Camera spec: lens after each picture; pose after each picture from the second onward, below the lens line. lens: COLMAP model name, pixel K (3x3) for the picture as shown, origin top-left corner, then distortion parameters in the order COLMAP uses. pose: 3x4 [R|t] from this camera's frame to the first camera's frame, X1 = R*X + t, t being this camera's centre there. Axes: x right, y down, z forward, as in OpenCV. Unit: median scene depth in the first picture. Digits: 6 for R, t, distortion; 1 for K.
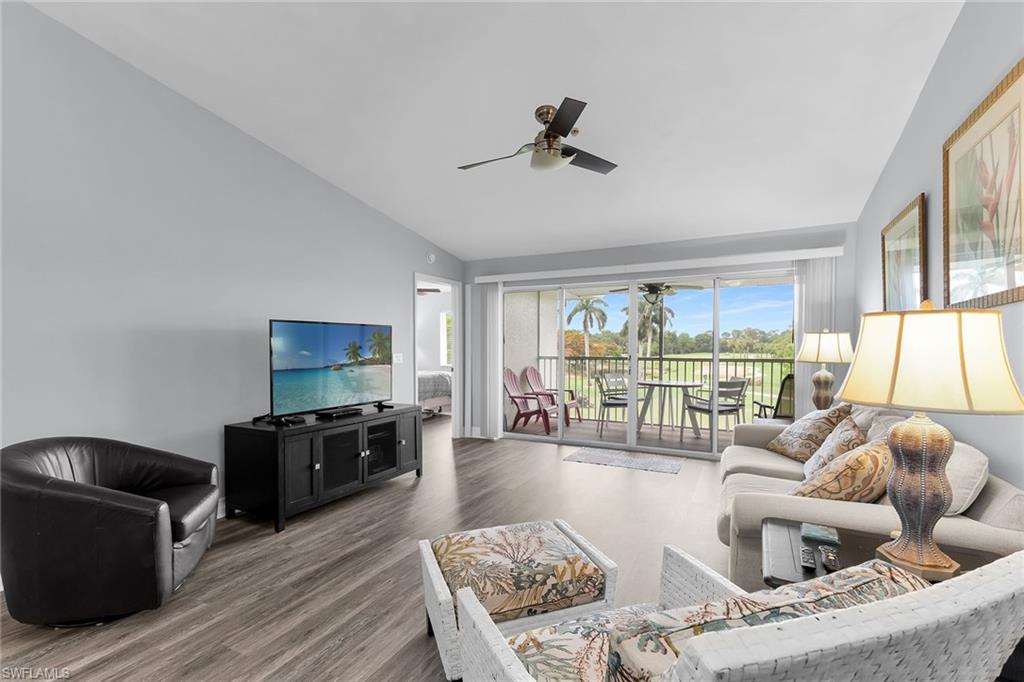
lens RADIAL K [[459.4, 0, 508.6], [0, 459.4, 358.8], [0, 0, 1]] dist [0.000825, 0.000073]
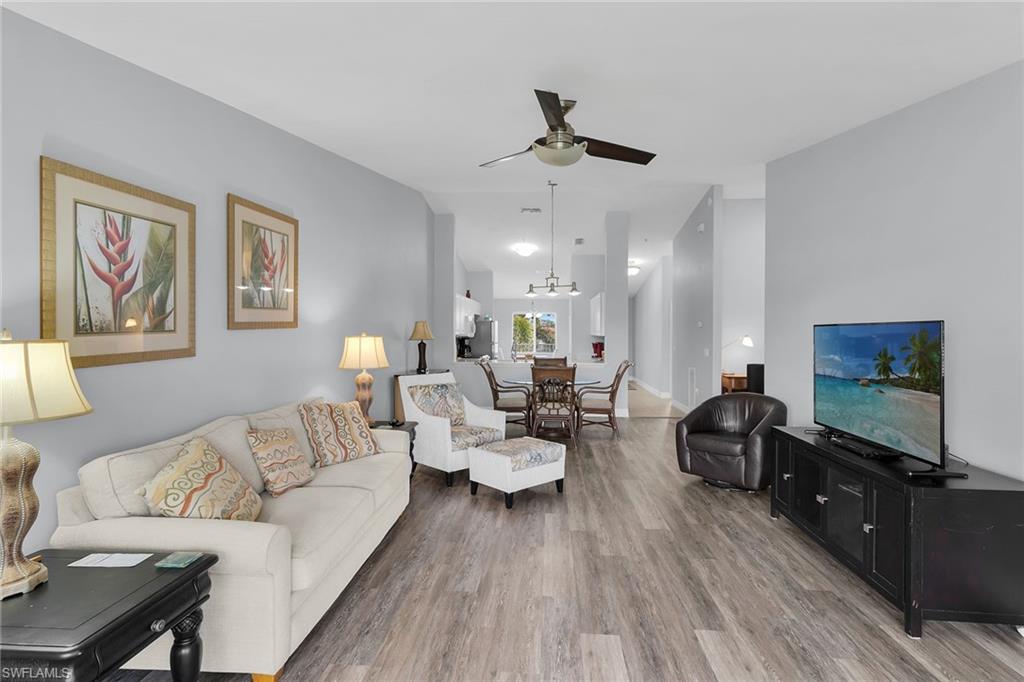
lens RADIAL K [[461.7, 0, 512.0], [0, 461.7, 328.0], [0, 0, 1]] dist [0.009170, 0.000345]
pose [[-0.916601, -0.002988, -0.399792, 0.386961], [-0.011155, 0.999774, 0.018103, -0.067511], [0.399647, 0.021053, -0.916427, 1.296730]]
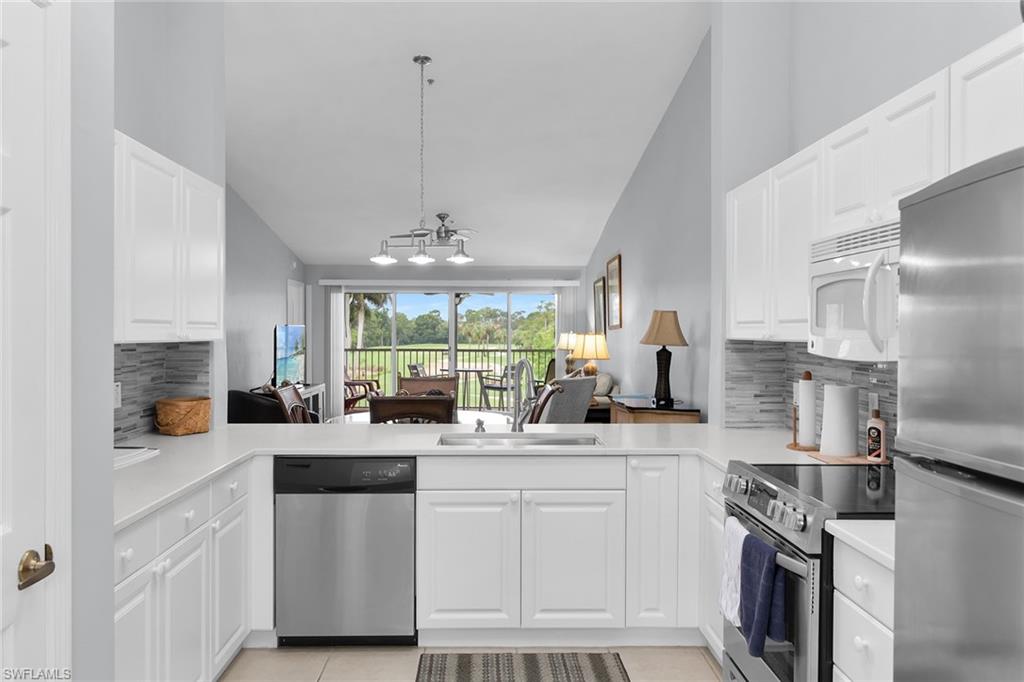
lens RADIAL K [[774.7, 0, 512.0], [0, 774.7, 341.0], [0, 0, 1]] dist [0.002420, 0.000566]
pose [[0.870016, -0.001907, 0.493020, -0.855310], [0.010286, 0.999845, -0.014283, 0.012279], [-0.492916, 0.017497, 0.869901, -1.295049]]
